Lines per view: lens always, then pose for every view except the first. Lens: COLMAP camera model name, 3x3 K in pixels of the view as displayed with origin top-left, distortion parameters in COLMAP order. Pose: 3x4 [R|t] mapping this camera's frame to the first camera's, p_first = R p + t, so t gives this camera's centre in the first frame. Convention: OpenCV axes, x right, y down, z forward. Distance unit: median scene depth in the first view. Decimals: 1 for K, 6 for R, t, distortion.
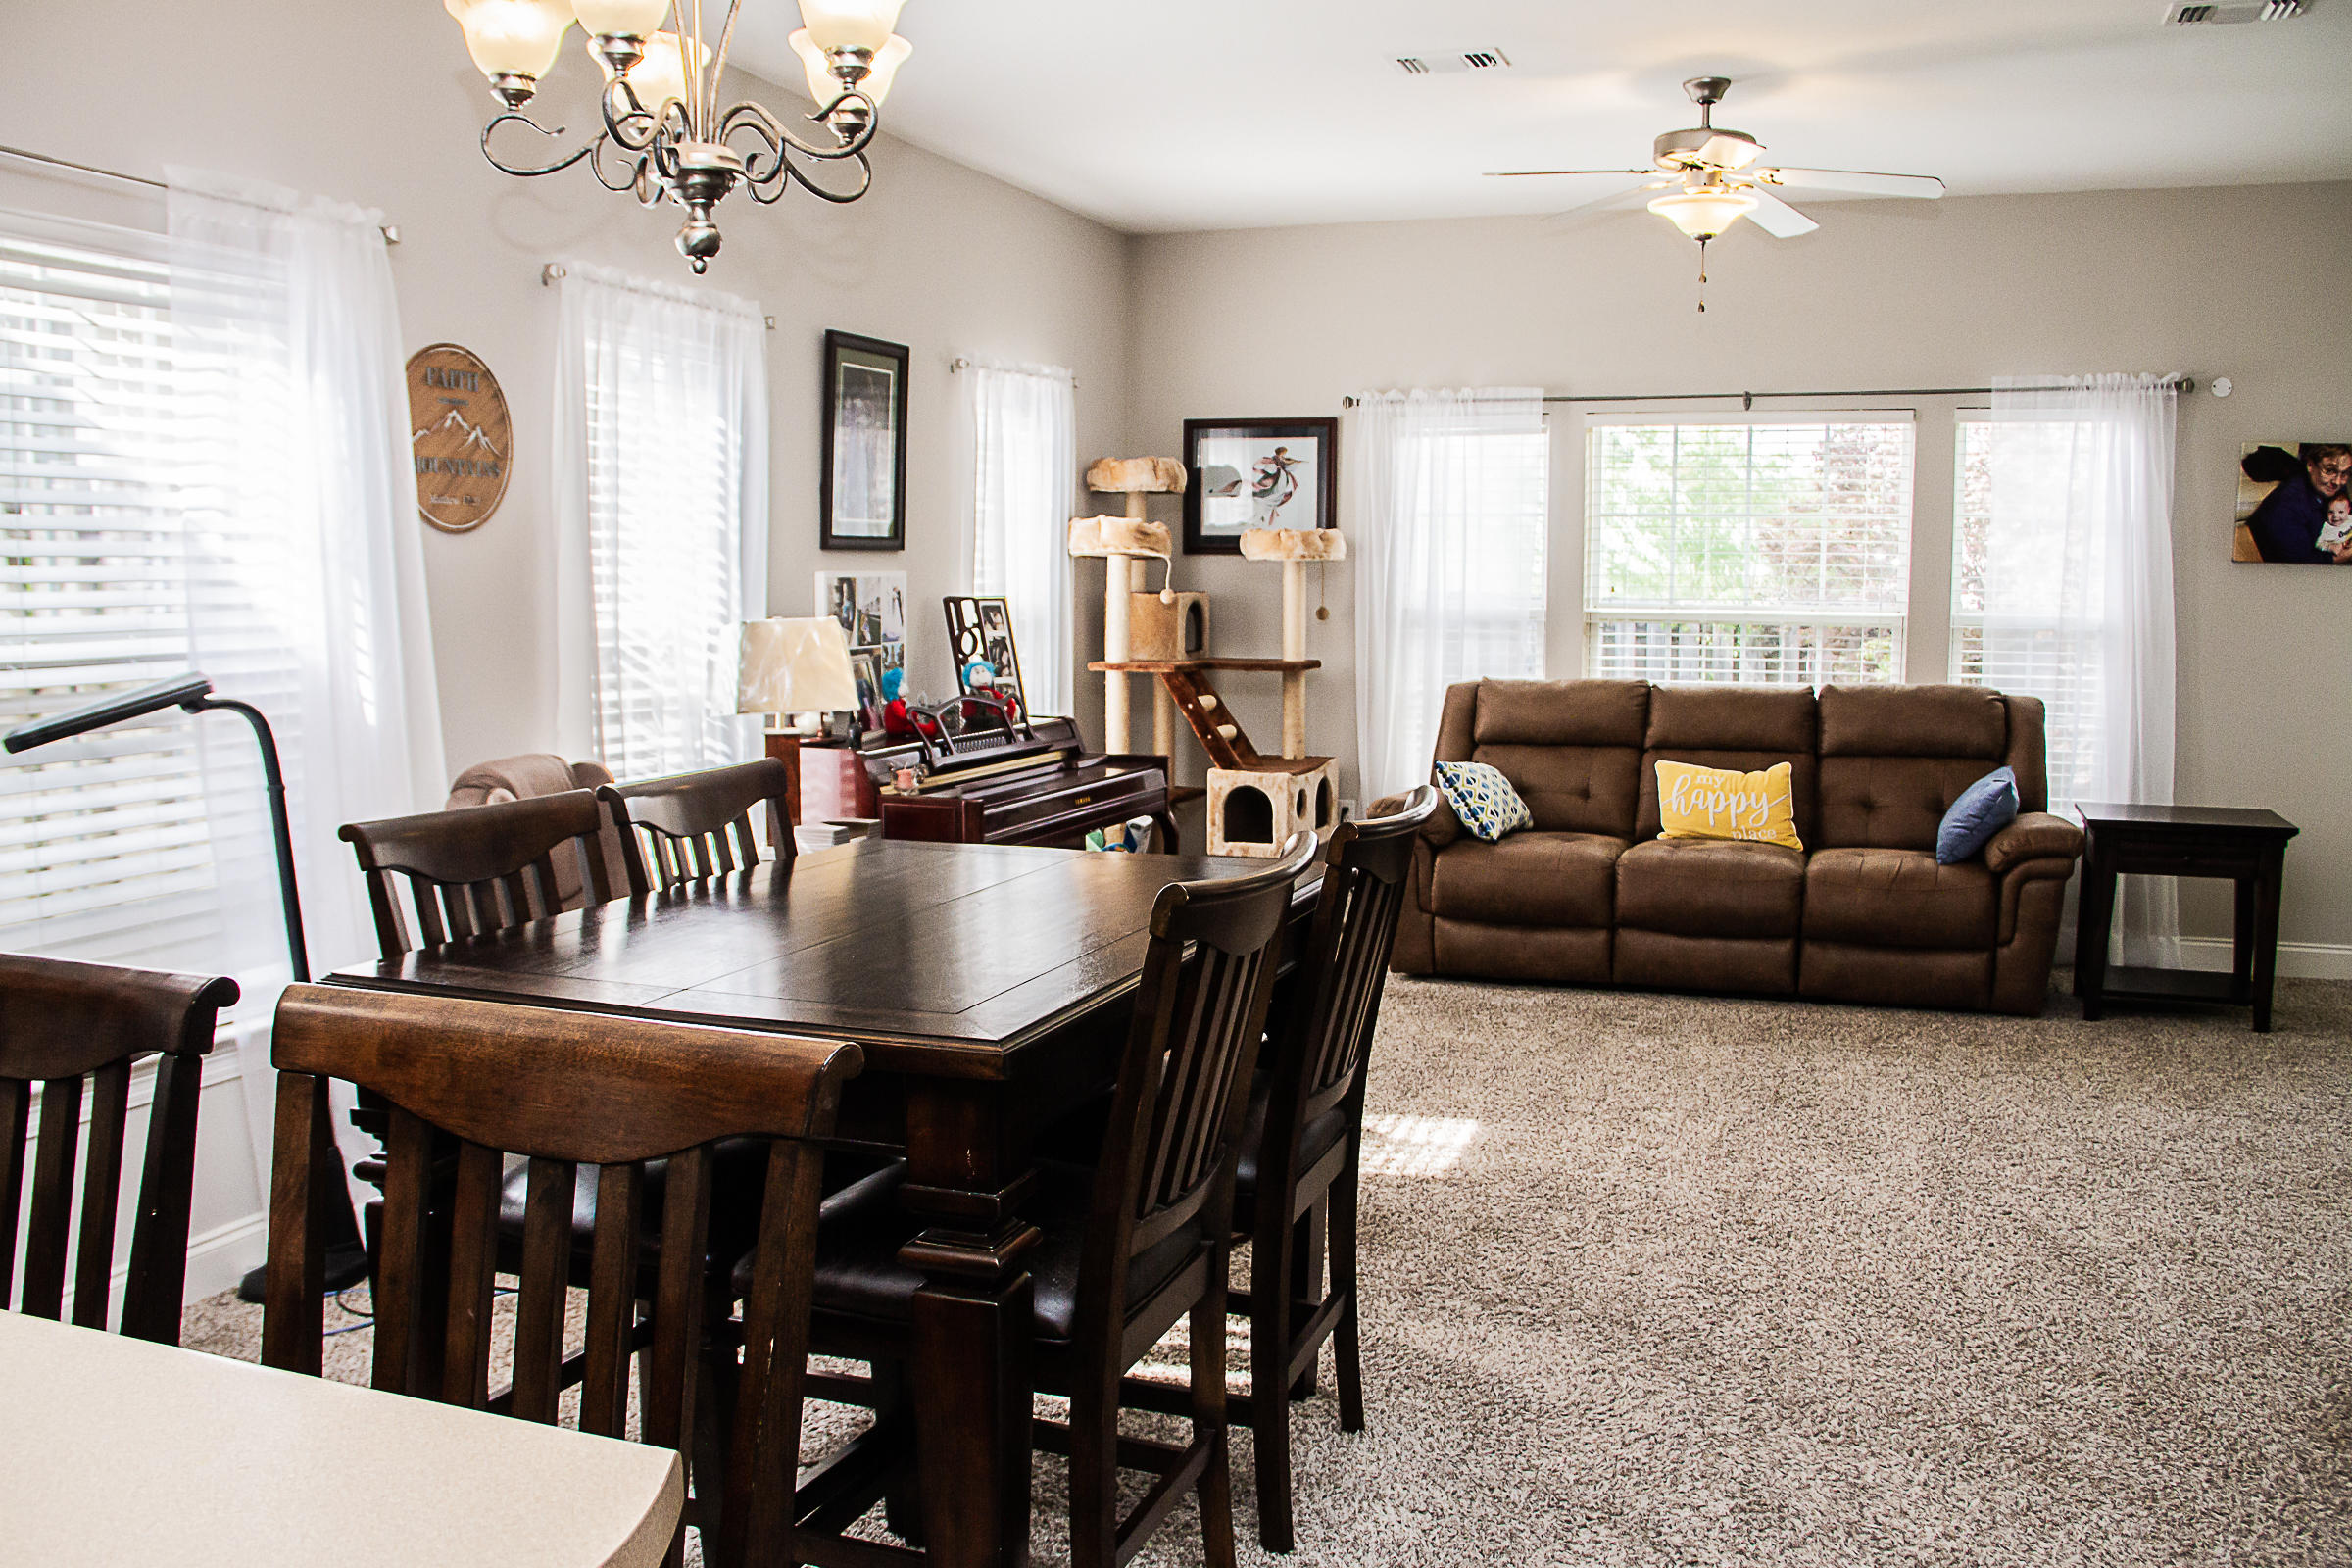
lens RADIAL K [[1969.0, 0, 1176.0], [0, 1969.0, 784.0], [0, 0, 1]] dist [-0.194764, 0.133038]
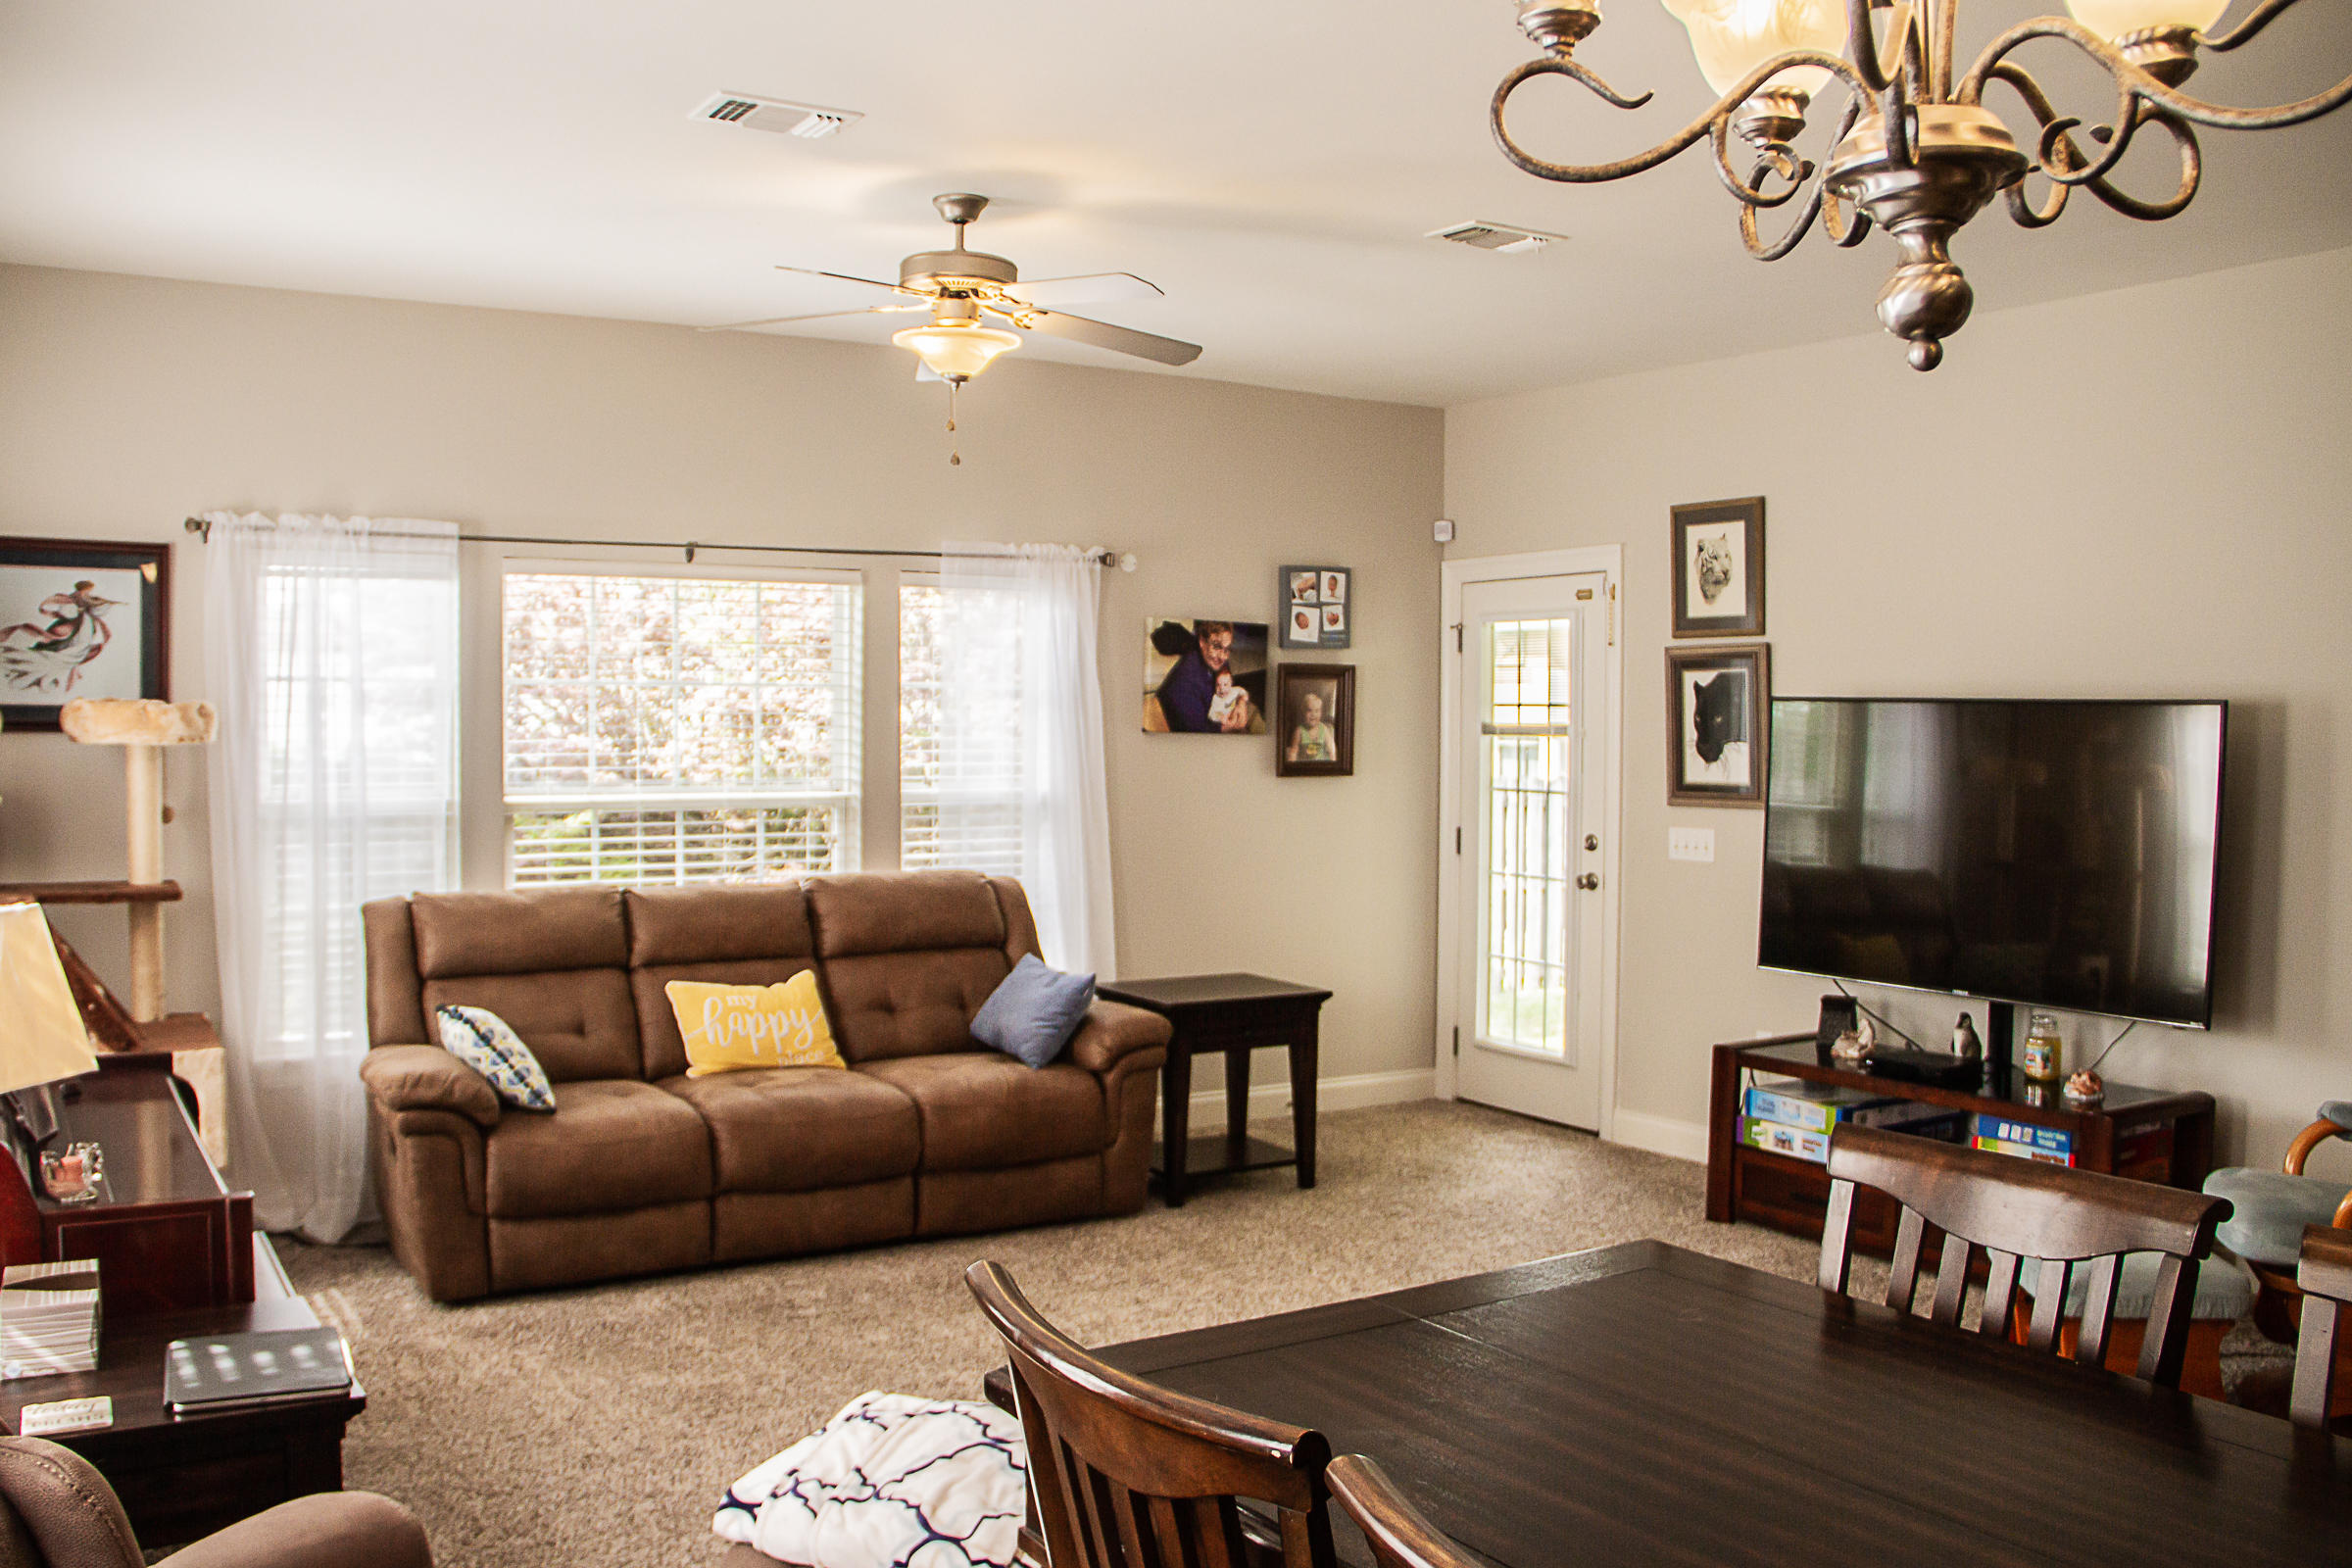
lens RADIAL K [[1969.0, 0, 1176.0], [0, 1969.0, 784.0], [0, 0, 1]] dist [-0.194764, 0.133038]
pose [[0.607775, -0.024078, 0.793744, -0.278172], [0.073619, 0.996944, -0.026128, -0.059308], [-0.790689, 0.074315, 0.607690, 0.320662]]
